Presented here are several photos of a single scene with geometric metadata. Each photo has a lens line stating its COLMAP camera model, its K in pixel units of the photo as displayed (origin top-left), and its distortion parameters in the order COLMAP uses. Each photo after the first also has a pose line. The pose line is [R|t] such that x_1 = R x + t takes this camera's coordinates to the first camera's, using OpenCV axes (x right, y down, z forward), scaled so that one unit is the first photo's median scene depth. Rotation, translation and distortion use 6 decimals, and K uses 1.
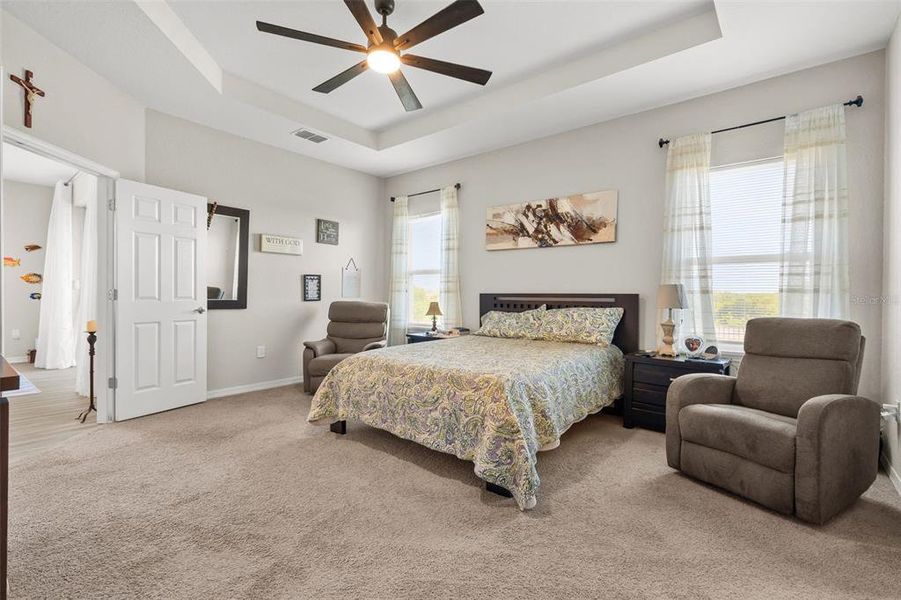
lens RADIAL K [[412.8, 0, 447.7], [0, 412.8, 295.5], [0, 0, 1]] dist [-0.001130, 0.000087]
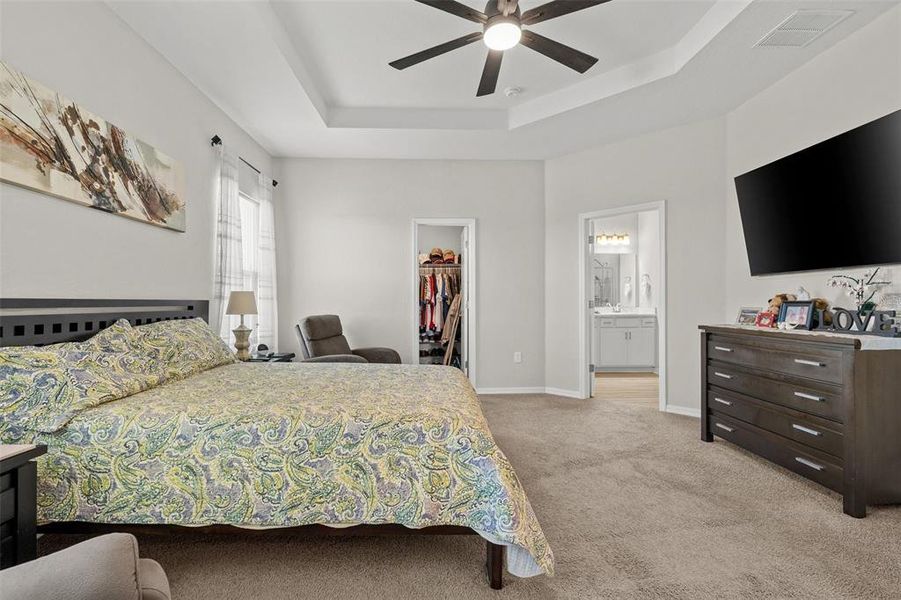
lens RADIAL K [[410.7, 0, 450.5], [0, 410.7, 300.0], [0, 0, 1]] dist [-0.000292, 0.000668]
pose [[-0.673072, 0.000095, 0.739577, -0.444789], [0.001033, 0.999999, 0.000811, -0.003667], [-0.739576, 0.001310, -0.673071, 1.026454]]
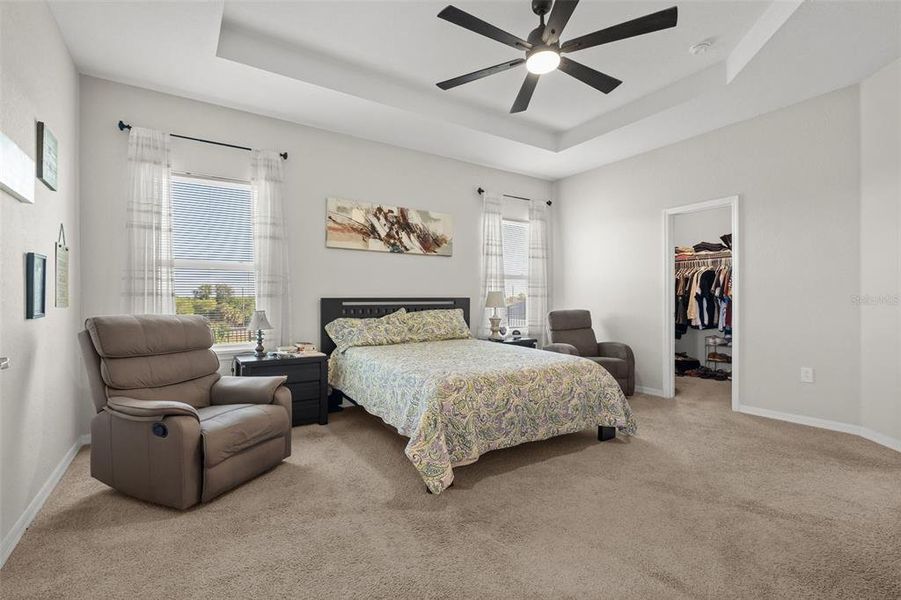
lens RADIAL K [[406.6, 0, 451.2], [0, 406.6, 301.6], [0, 0, 1]] dist [-0.002957, 0.000470]
pose [[0.287550, -0.011887, 0.957692, -0.701718], [0.007750, 0.999919, 0.010084, -0.004282], [-0.957734, 0.004522, 0.287619, 0.577208]]
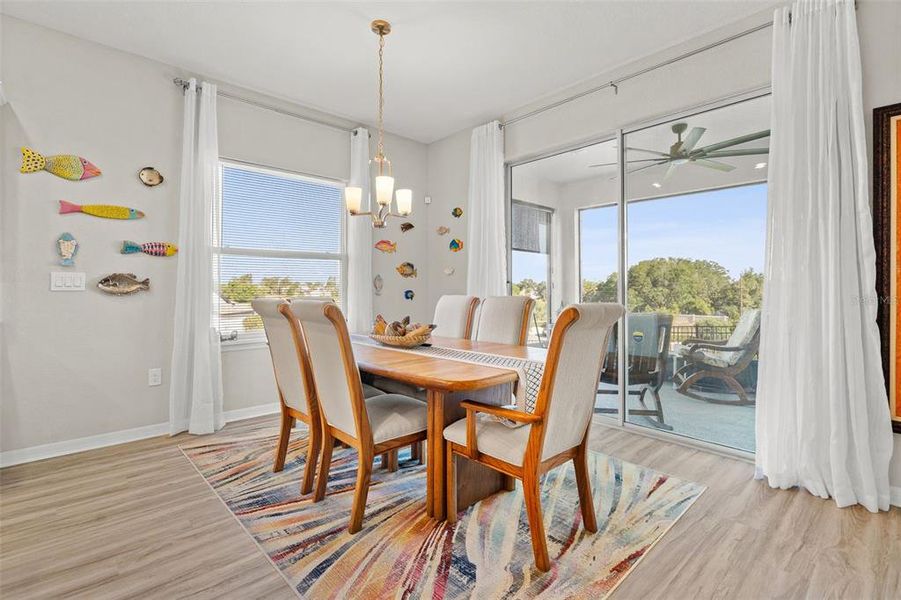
lens RADIAL K [[418.0, 0, 450.1], [0, 418.0, 281.6], [0, 0, 1]] dist [-0.000643, -0.000045]
pose [[0.990253, -0.008269, -0.139033, -1.250497], [0.005616, 0.999795, -0.019468, -0.009710], [0.139165, 0.018497, 0.990096, 0.442125]]
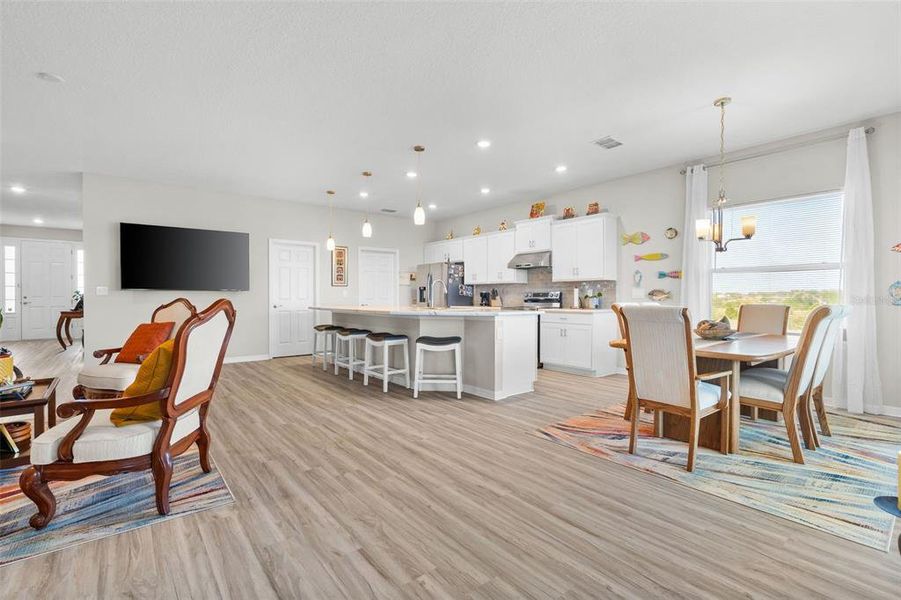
lens RADIAL K [[410.7, 0, 450.5], [0, 410.7, 300.0], [0, 0, 1]] dist [-0.000292, 0.000668]
pose [[-0.203371, 0.000316, -0.979102, -0.517651], [-0.005429, 0.999984, 0.001450, -0.003806], [0.979087, 0.005610, -0.203367, 0.677794]]
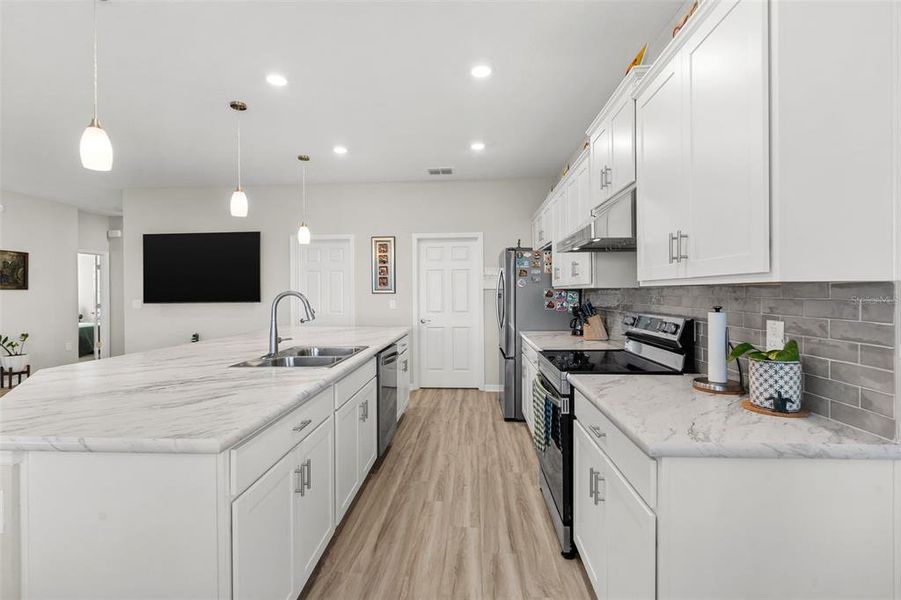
lens RADIAL K [[412.8, 0, 447.7], [0, 412.8, 295.5], [0, 0, 1]] dist [-0.001130, 0.000087]
pose [[-0.808963, 0.001996, -0.587856, -1.609632], [-0.001908, 0.999980, 0.006022, -0.062294], [0.587856, 0.005993, -0.808943, 0.979293]]
